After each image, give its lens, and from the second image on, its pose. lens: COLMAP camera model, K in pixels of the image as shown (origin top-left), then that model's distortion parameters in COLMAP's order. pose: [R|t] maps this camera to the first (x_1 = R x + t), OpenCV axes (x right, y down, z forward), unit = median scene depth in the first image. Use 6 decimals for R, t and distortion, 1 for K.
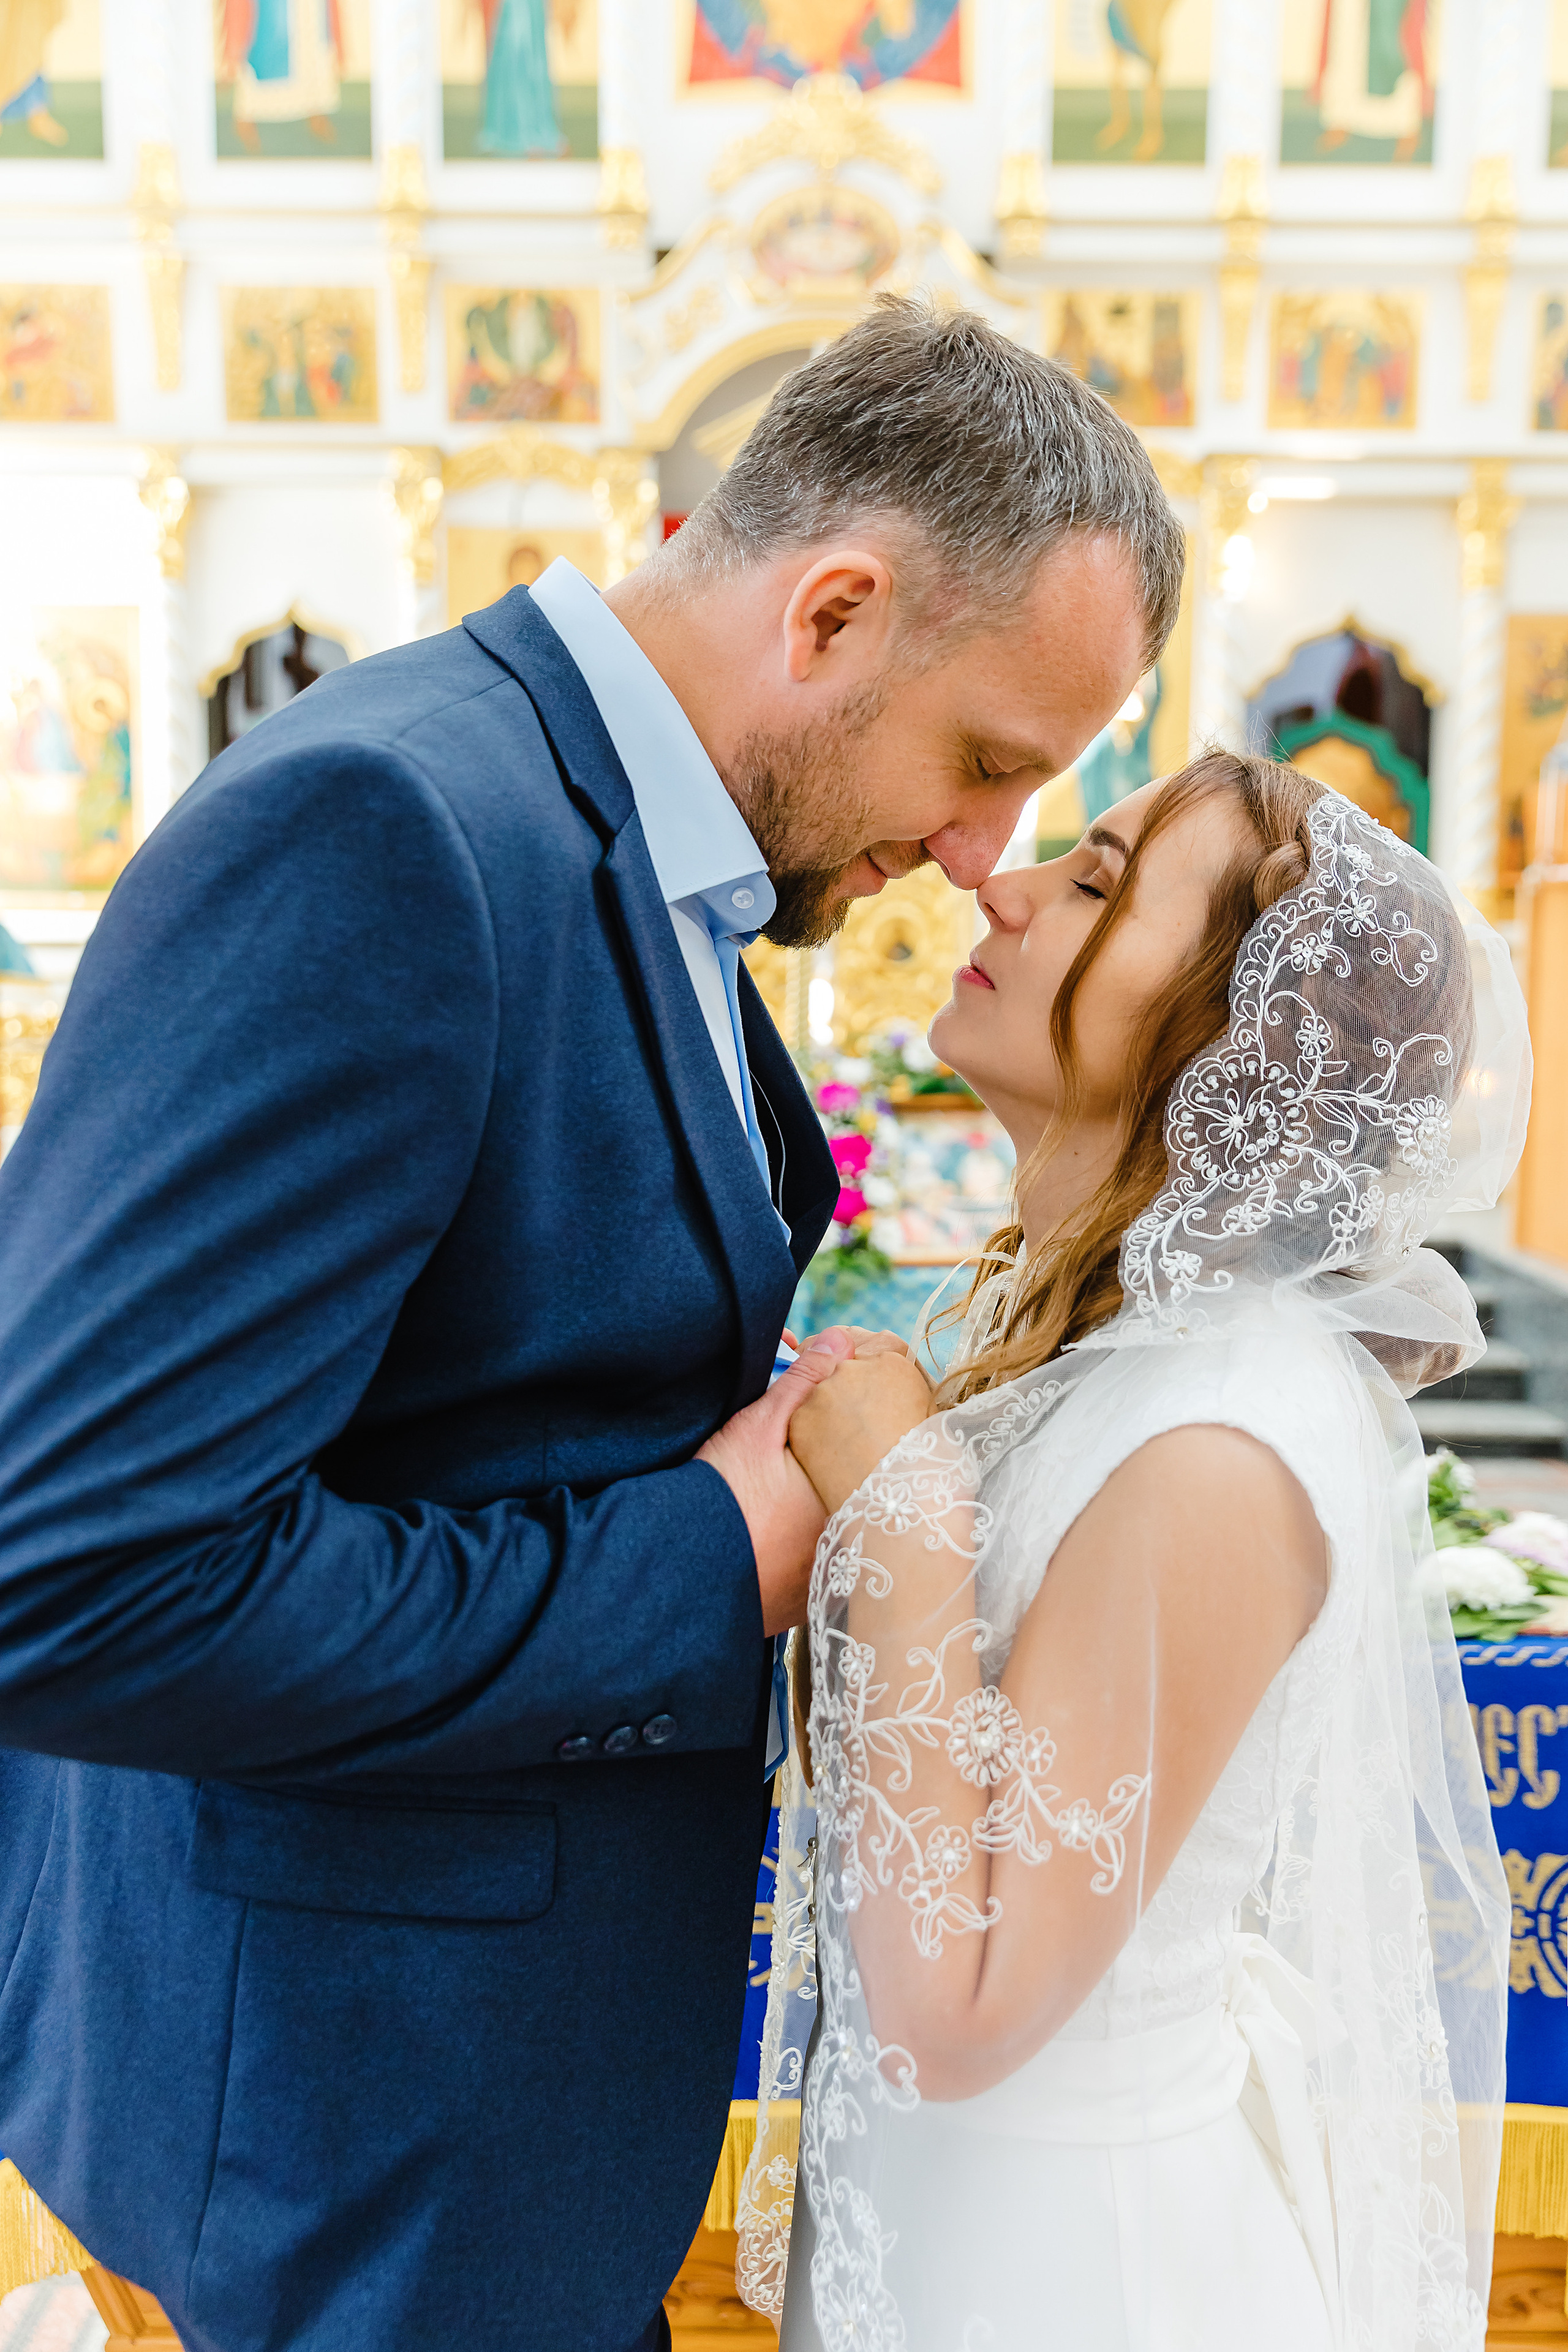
lens RADIAL K [[2331.0, 0, 790.3], [0, 2331.0, 1215.0], [0, 0, 1]] dist [-0.101534, 0.278011]
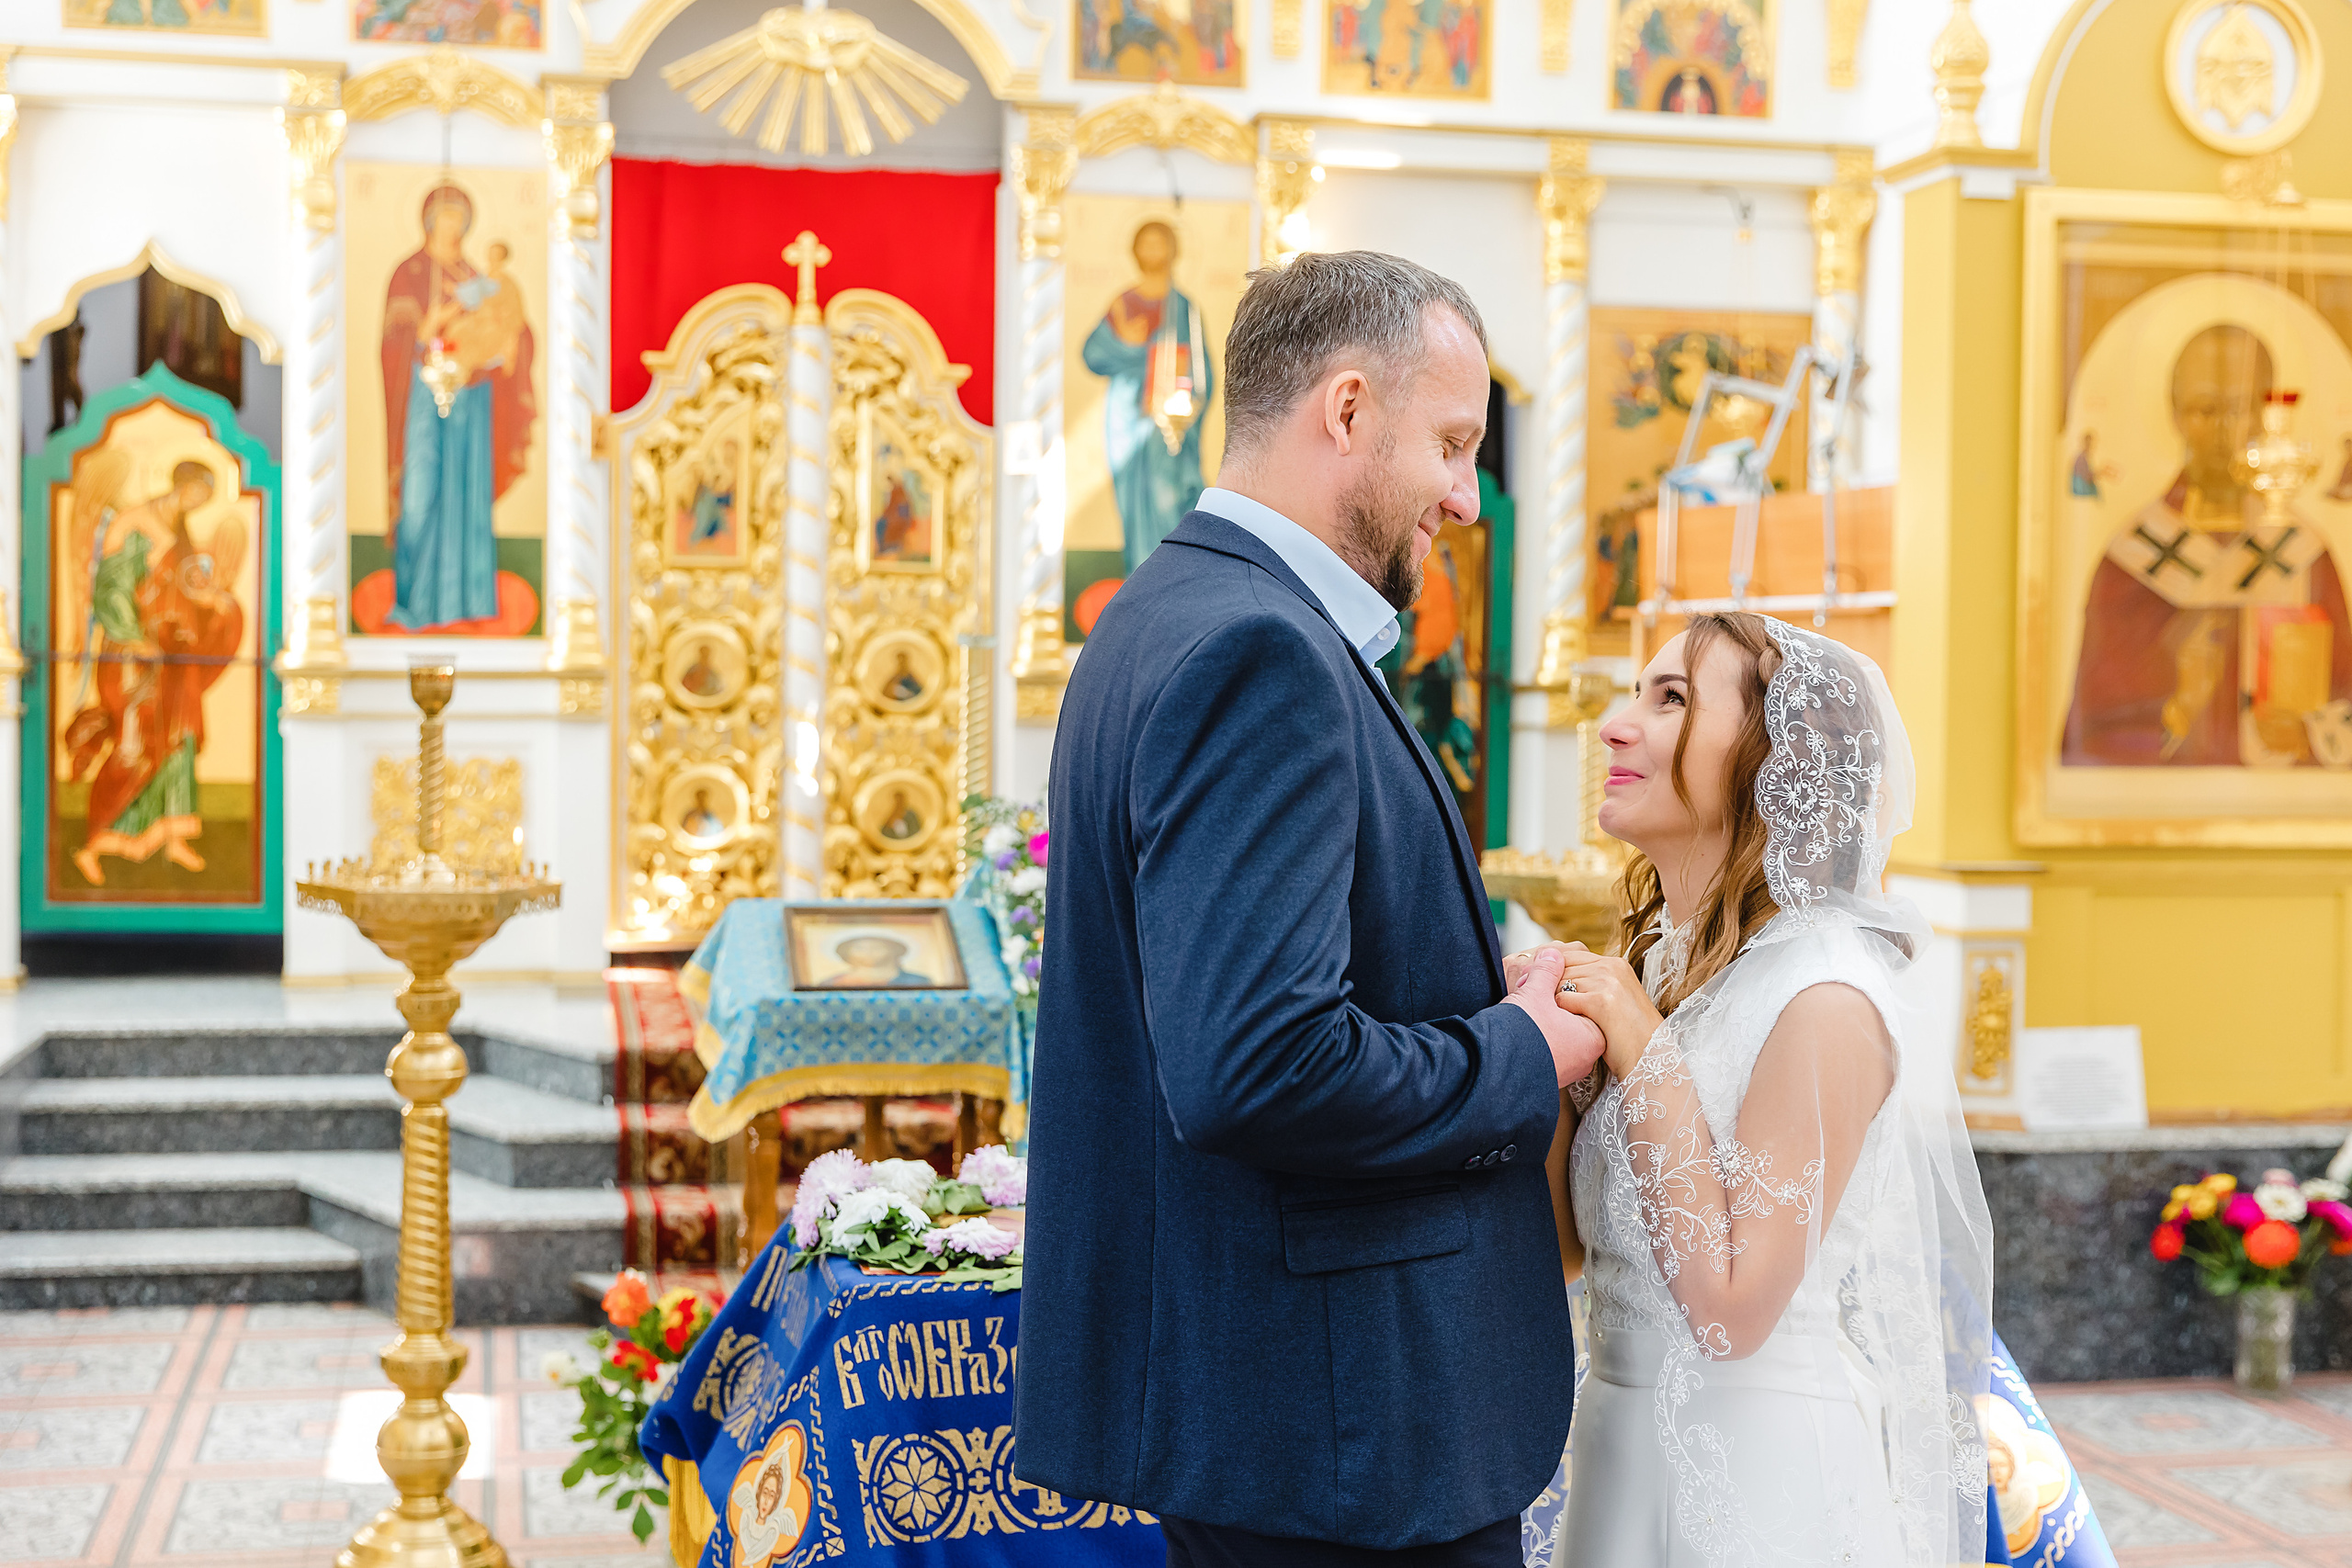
lens RADIAL K [[3112.2, 0, 1176.0], [0, 3112.2, 784.0], [0, 0, 1]] dist [0.026028, -0.098043]
pose [[0.981380, 0.002680, 0.192056, -0.073489], [0.012941, 0.996708, -0.080039, 0.013005], [-0.191638, 0.081034, 0.978115, -0.116381]]
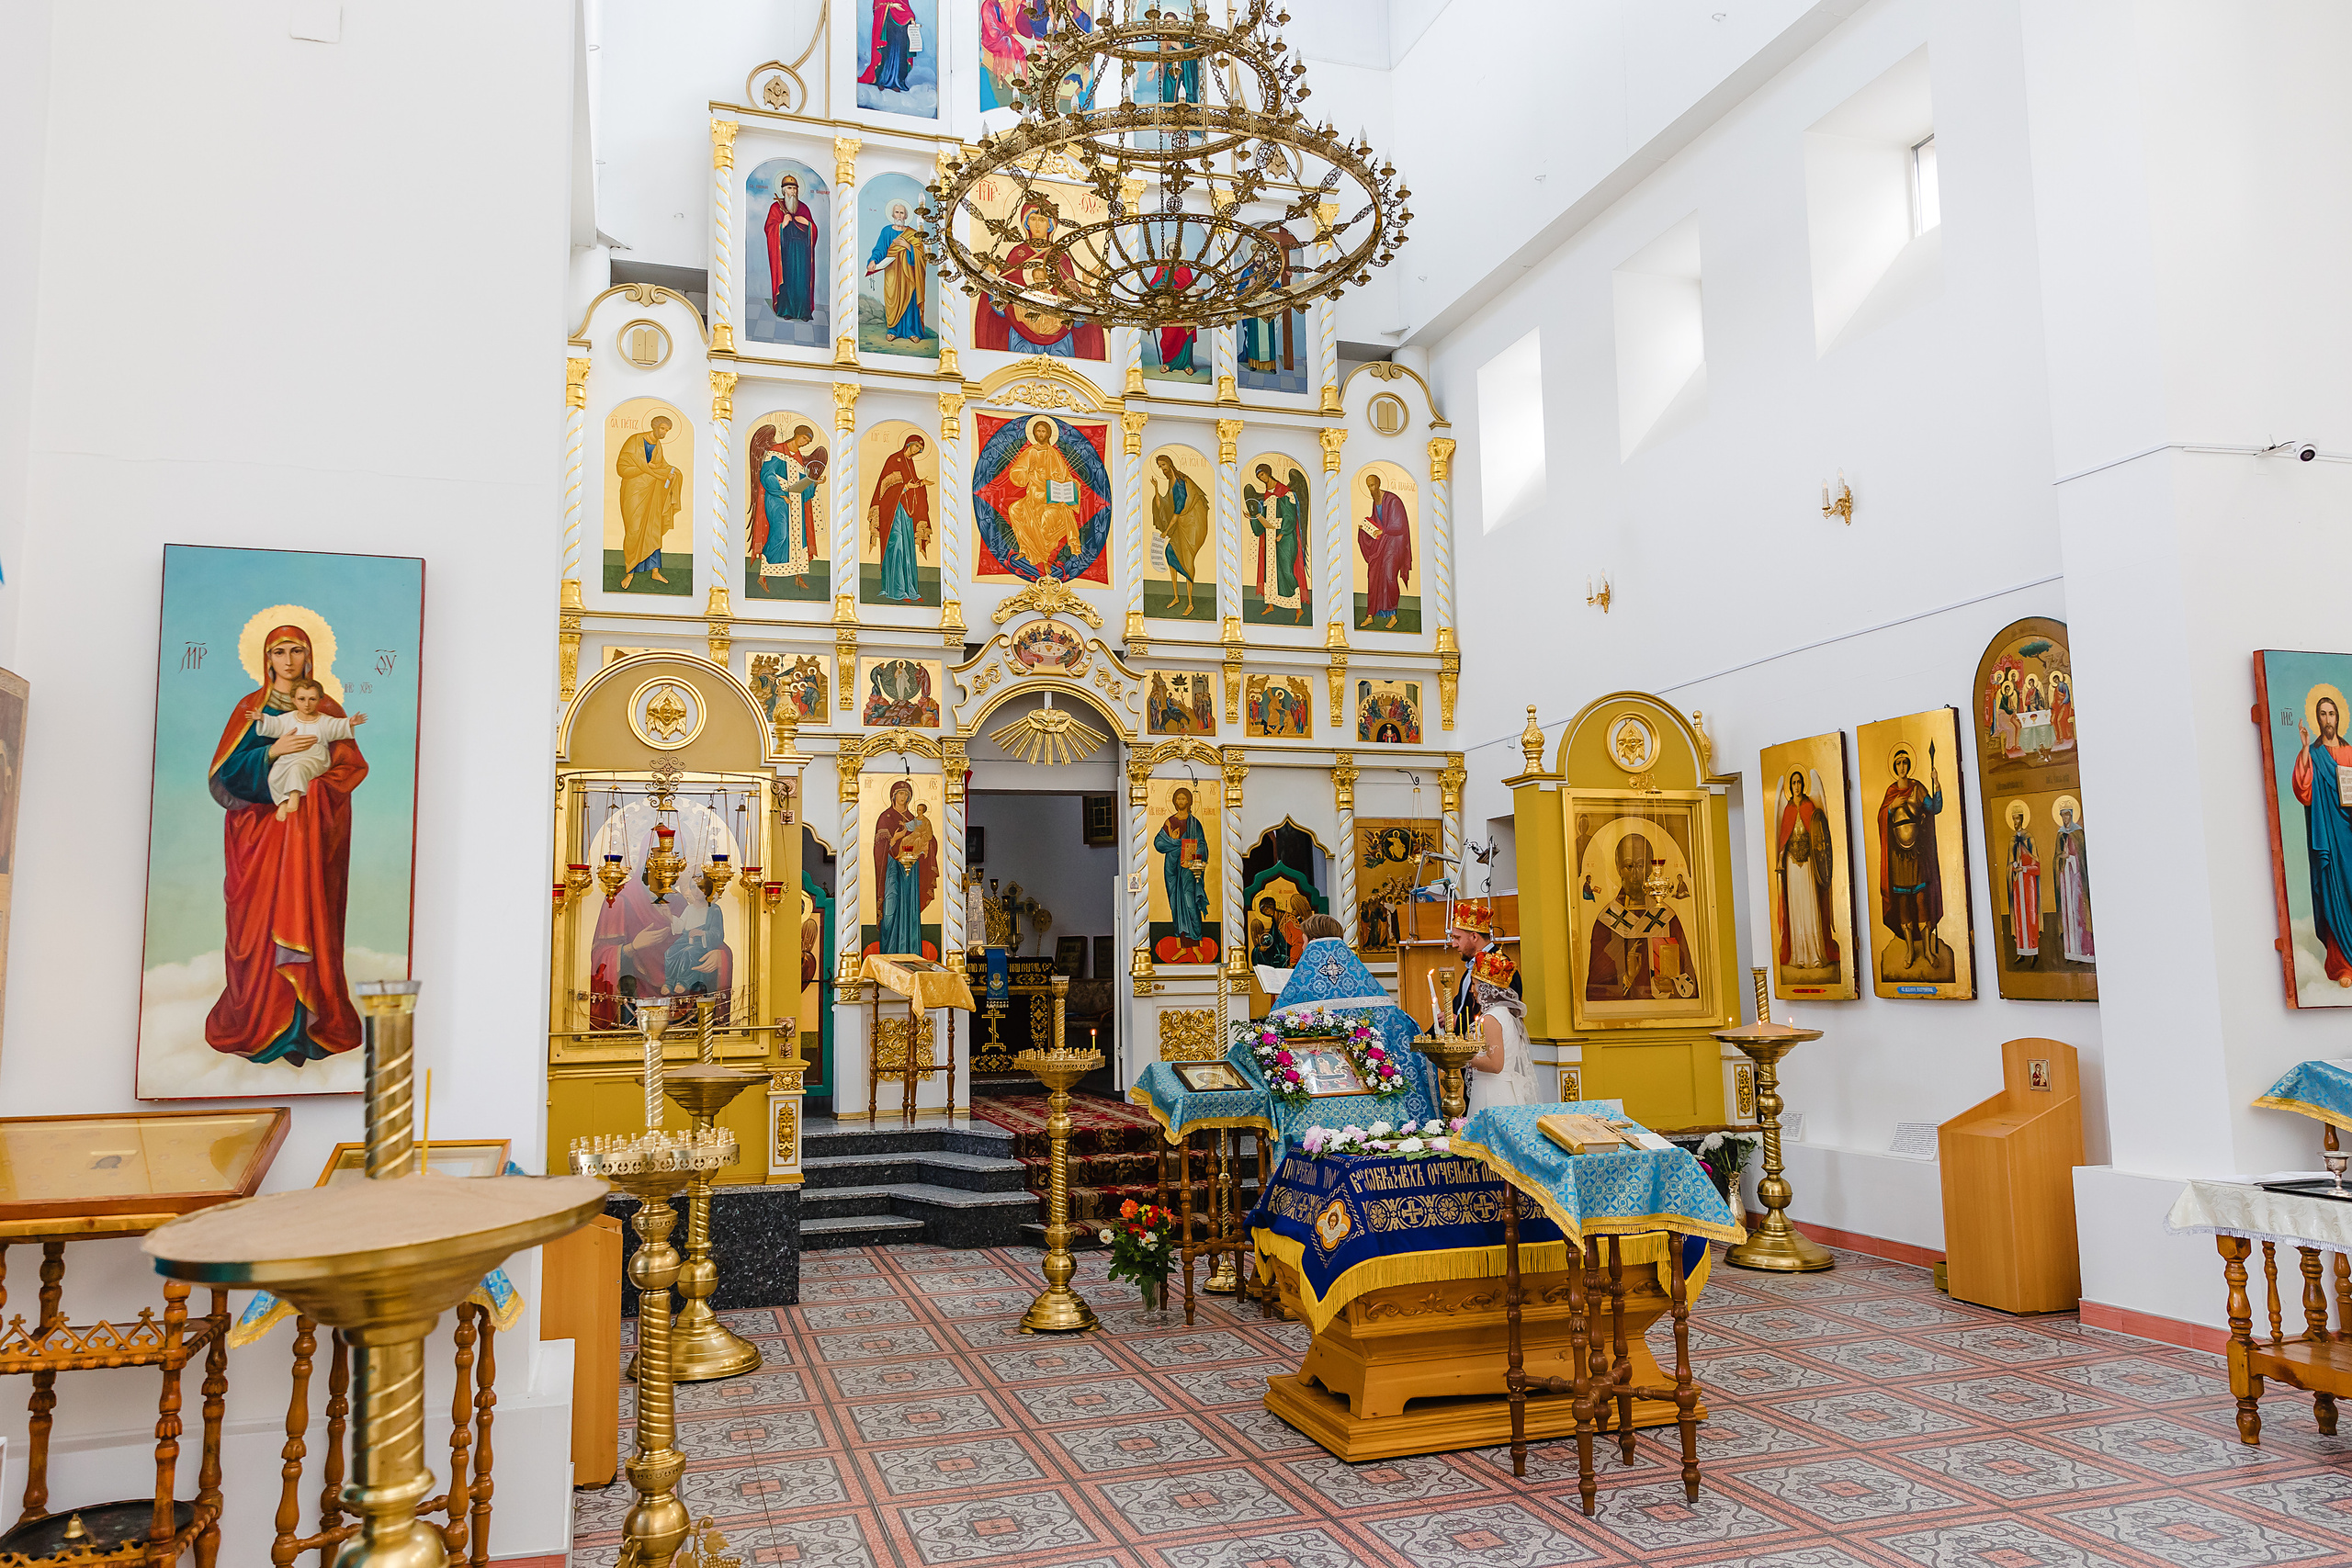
lens RADIAL K [[1574.1, 0, 1176.0], [0, 1574.1, 784.0], [0, 0, 1]] dist [0.005590, -0.000978]
pose [[0.957992, 0.014987, 0.286401, -0.279458], [0.052956, 0.972218, -0.228008, 0.034794], [-0.281862, 0.233597, 0.930584, -0.339082]]
